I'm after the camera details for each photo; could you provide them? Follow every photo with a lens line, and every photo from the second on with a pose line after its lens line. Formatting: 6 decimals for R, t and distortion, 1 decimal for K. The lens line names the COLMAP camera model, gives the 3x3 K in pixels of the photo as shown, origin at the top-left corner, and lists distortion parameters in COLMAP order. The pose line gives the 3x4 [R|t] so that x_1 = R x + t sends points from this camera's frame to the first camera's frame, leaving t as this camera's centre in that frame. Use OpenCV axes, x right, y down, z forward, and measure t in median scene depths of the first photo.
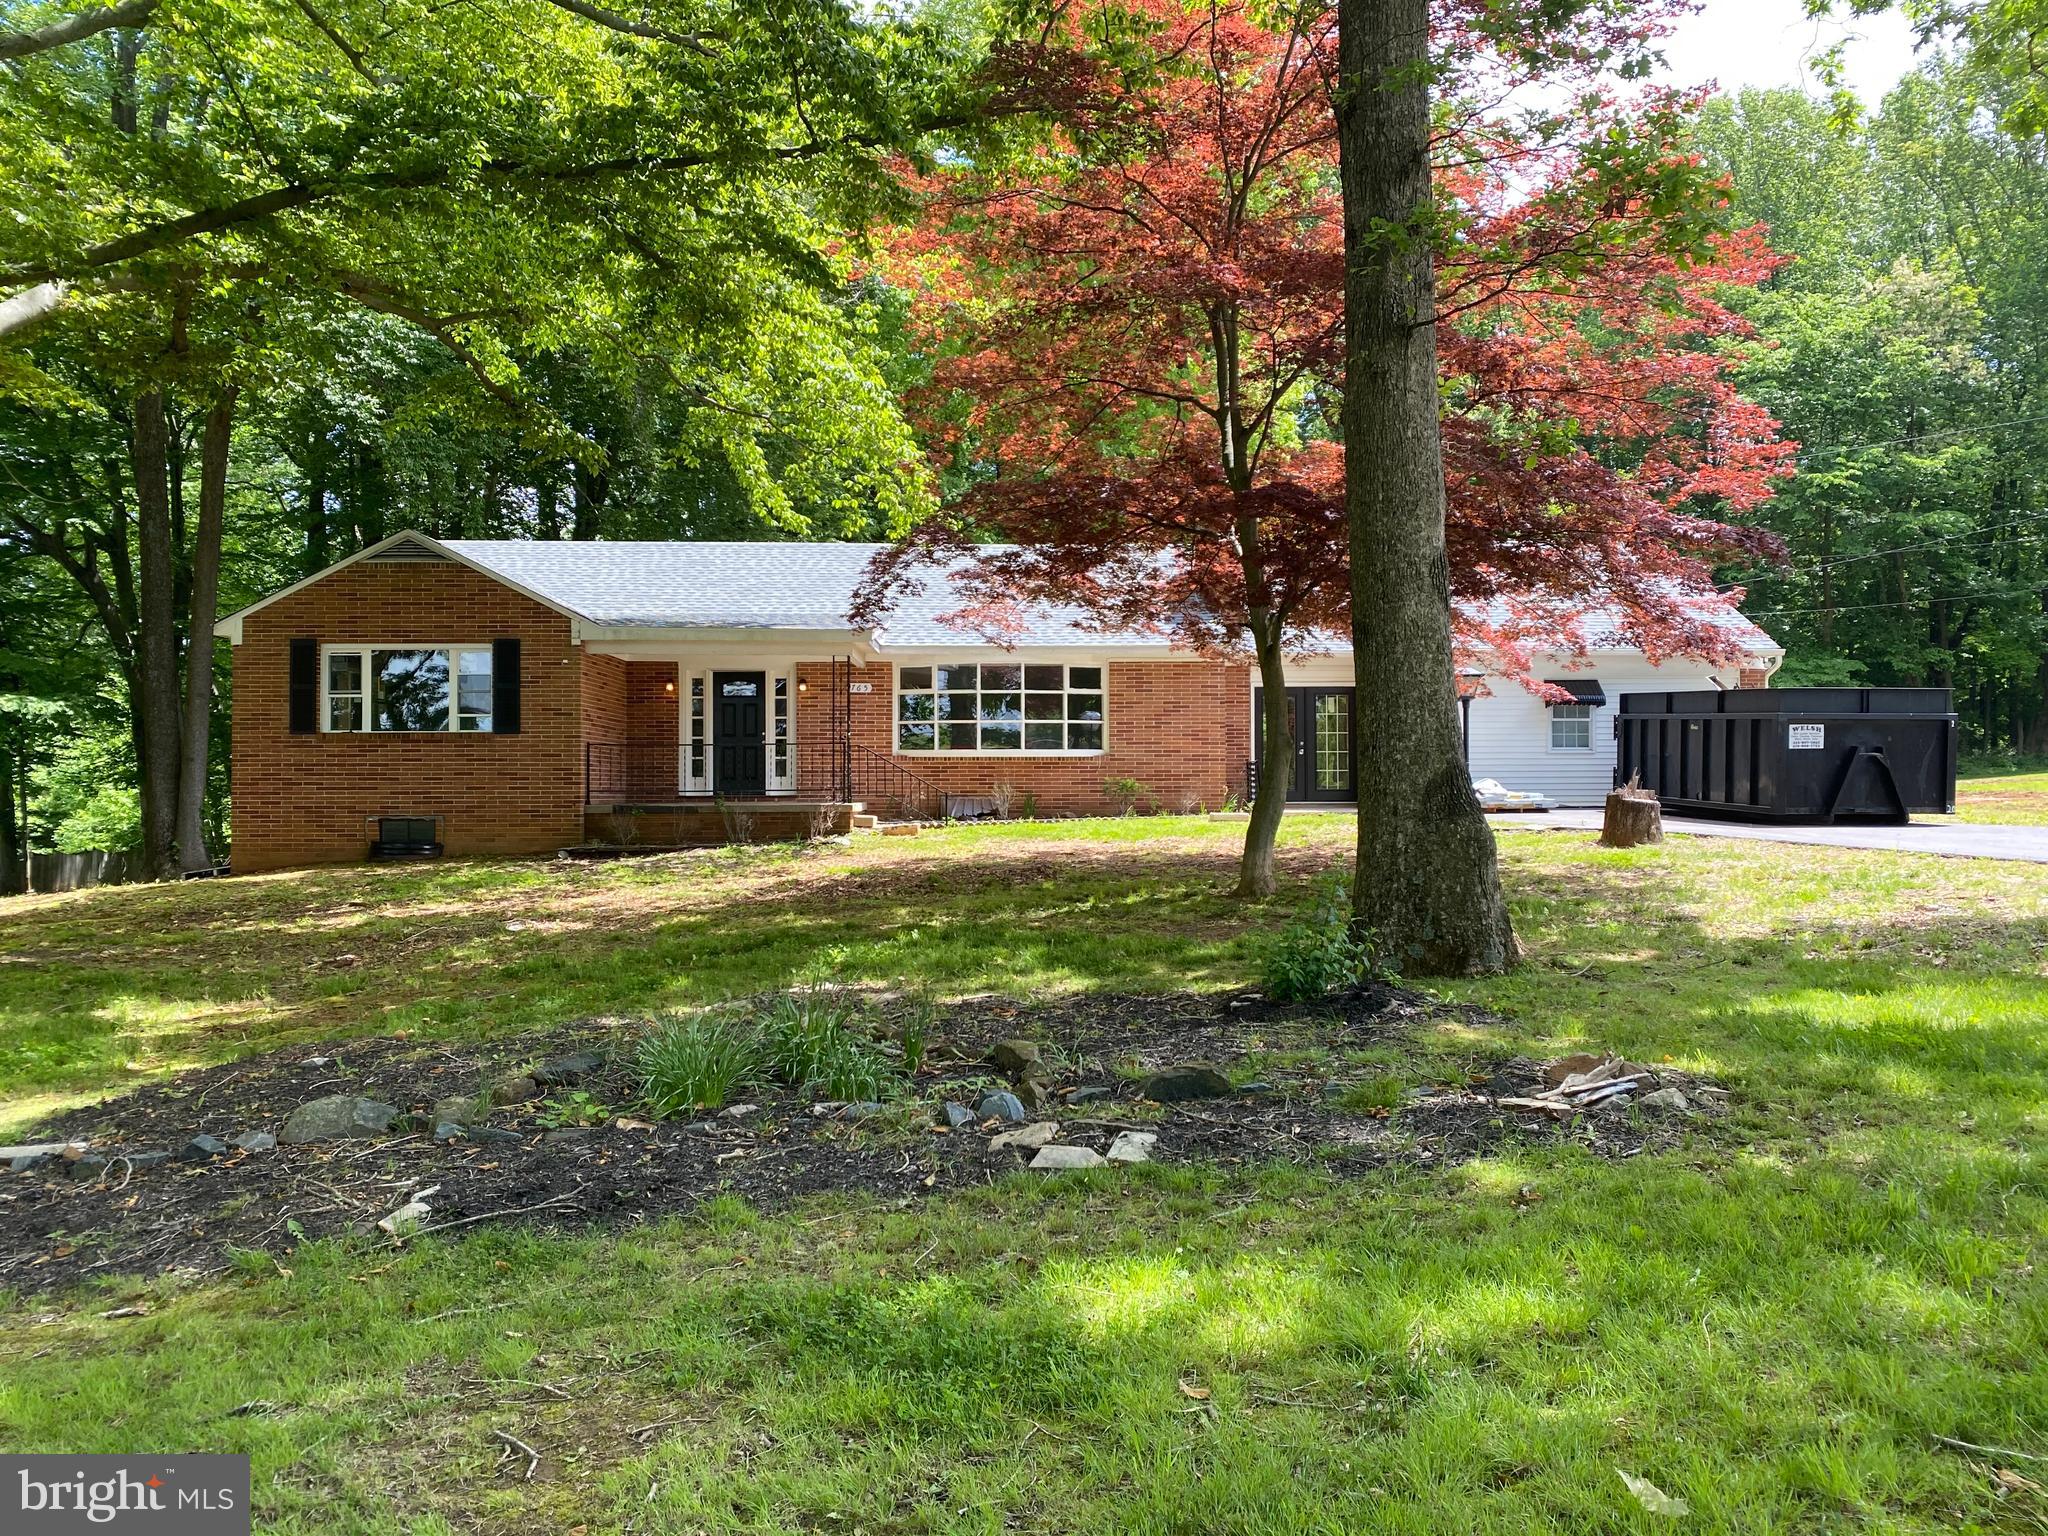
lens RADIAL K [[1524.9, 0, 1024.0], [0, 1524.9, 768.0], [0, 0, 1]] dist [0.056104, 0.000516]
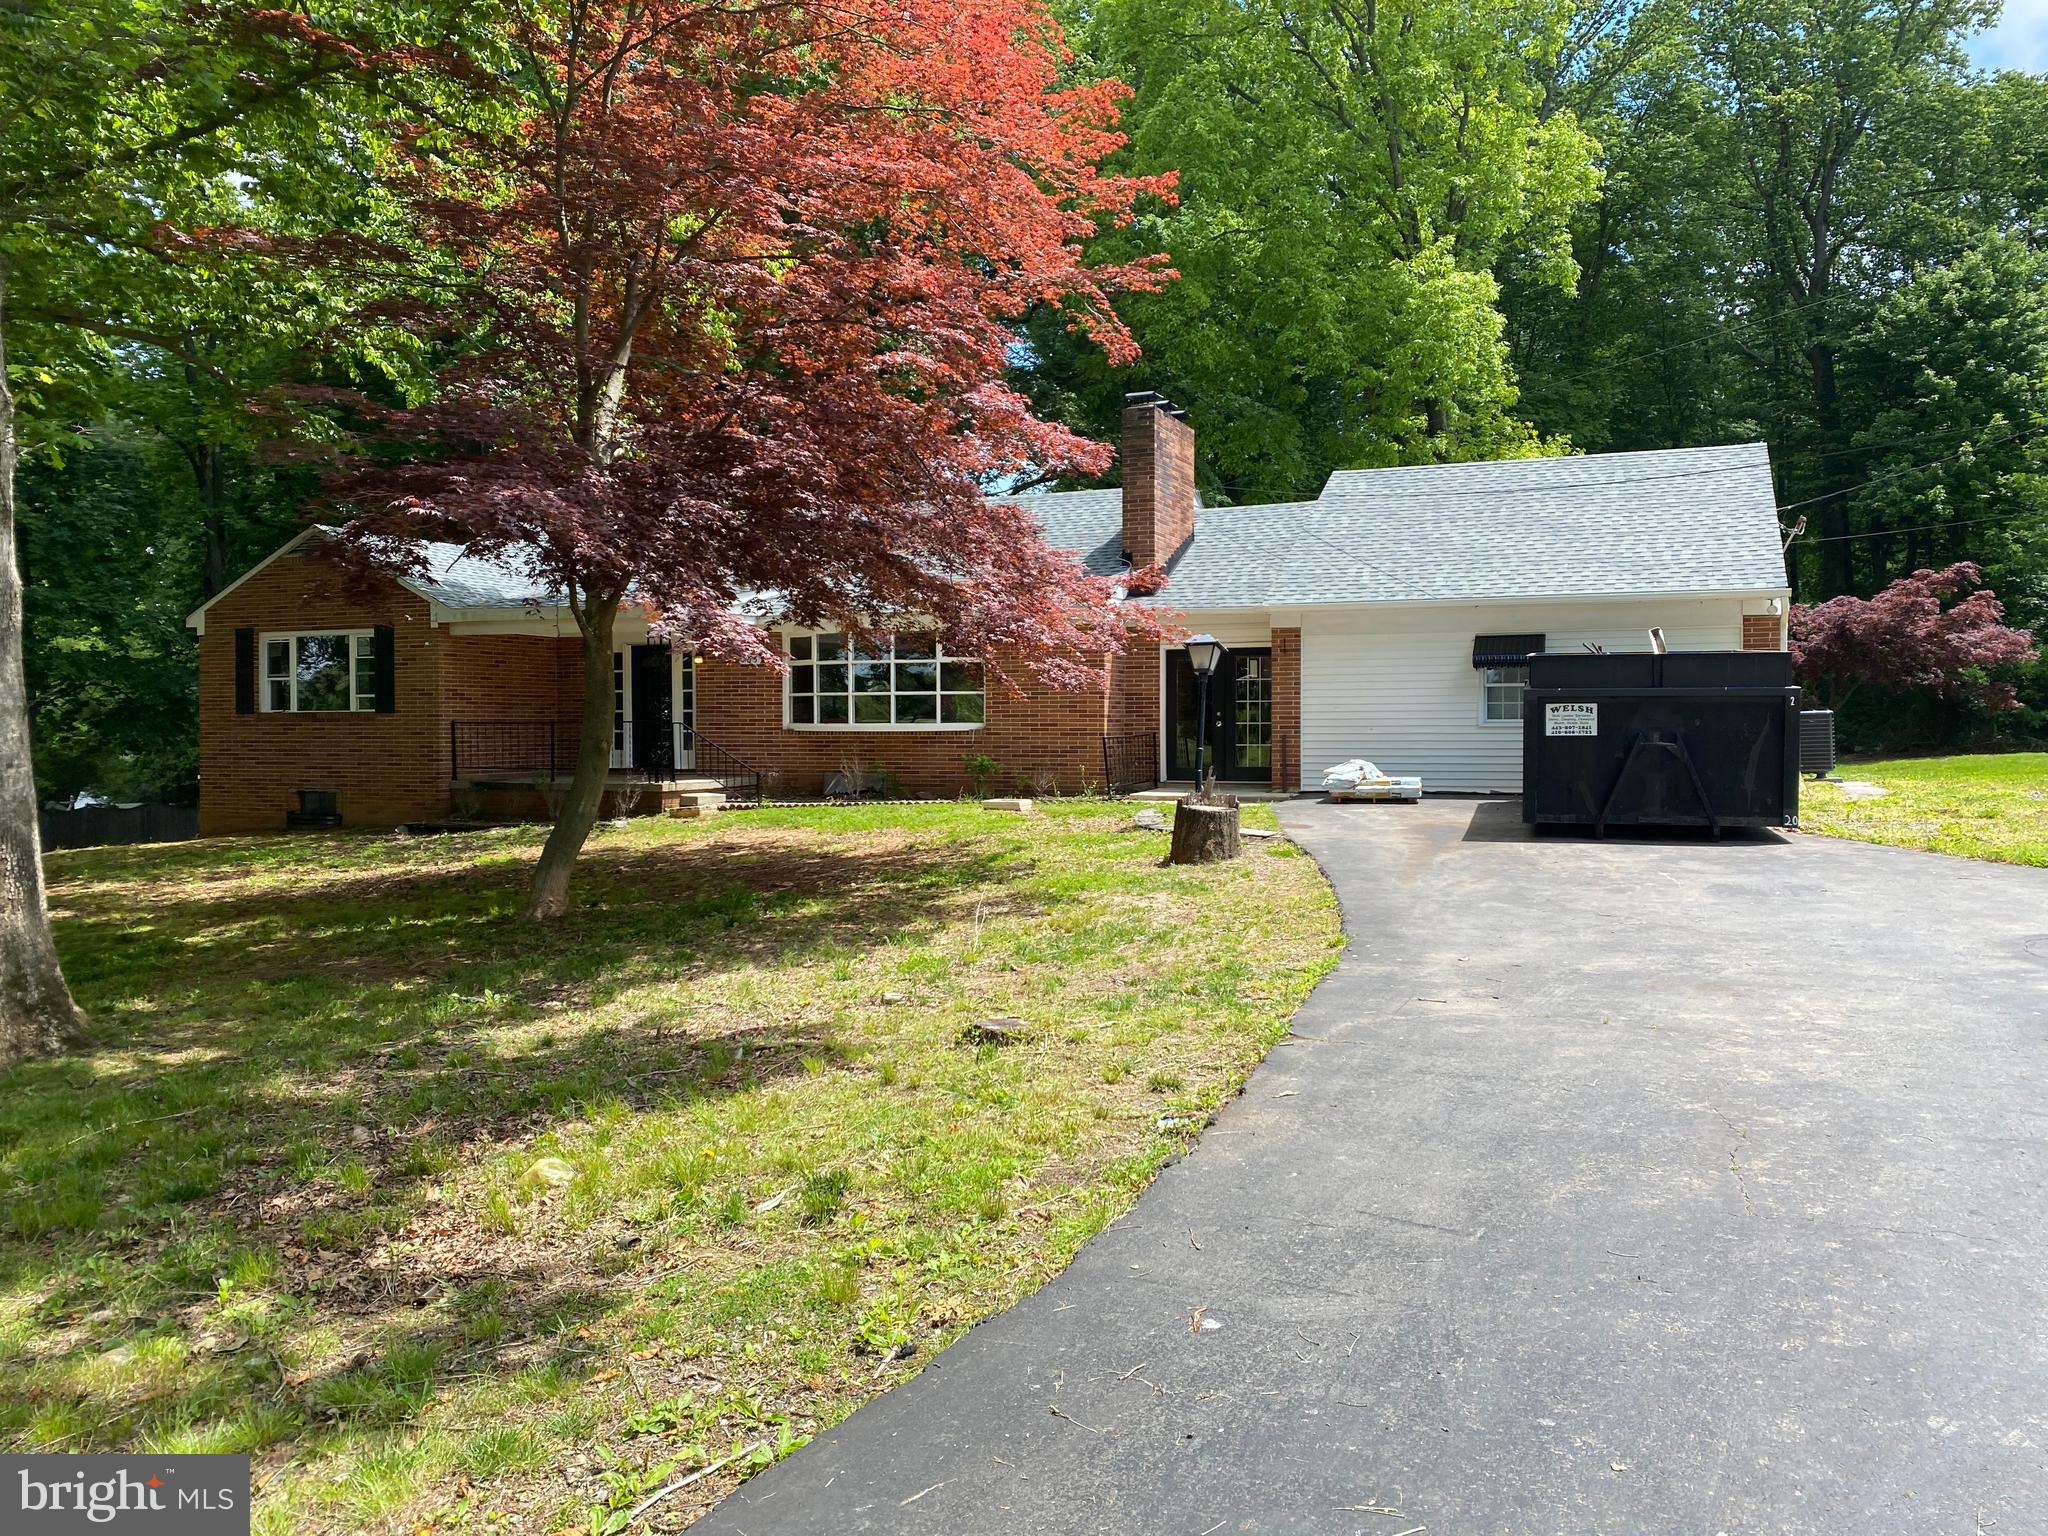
lens RADIAL K [[1511.0, 0, 1011.0], [0, 1511.0, 758.0], [0, 0, 1]] dist [0.051420, -0.004760]
pose [[0.925922, 0.007379, -0.377643, 0.467027], [0.006876, 0.999314, 0.036384, -0.026827], [0.377653, -0.036286, 0.925236, 0.183233]]
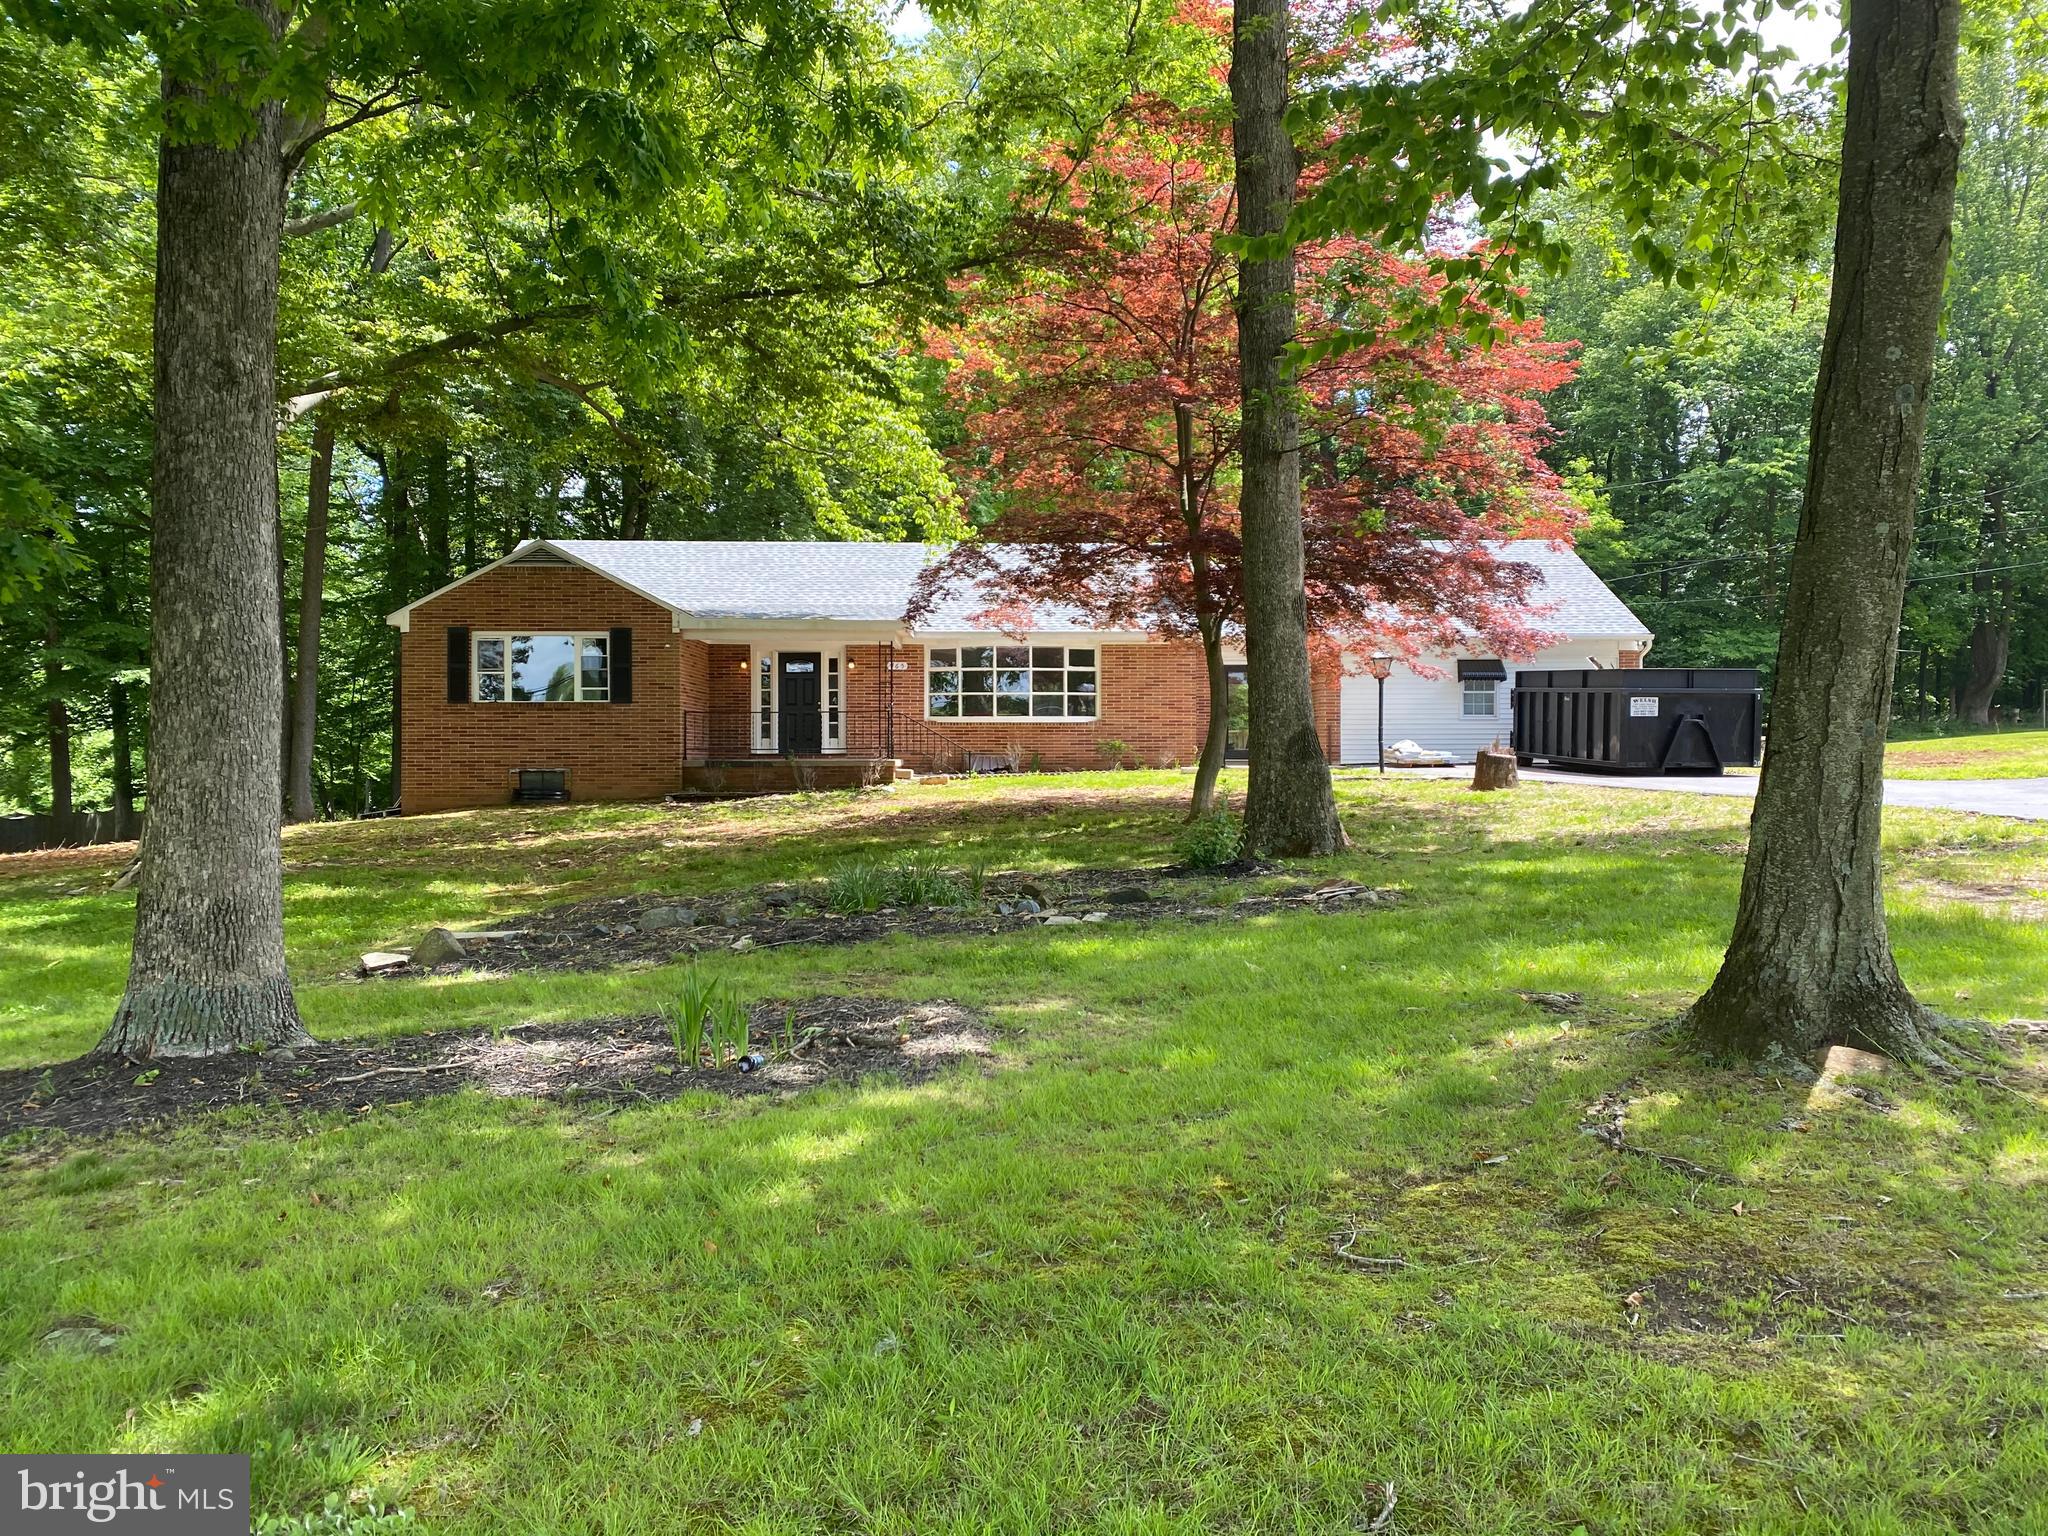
lens RADIAL K [[1511.0, 0, 1011.0], [0, 1511.0, 758.0], [0, 0, 1]] dist [0.051420, -0.004760]
pose [[0.999947, 0.001069, -0.010241, -0.004662], [-0.000905, 0.999871, 0.016052, 0.002101], [0.010256, -0.016042, 0.999819, -0.241304]]
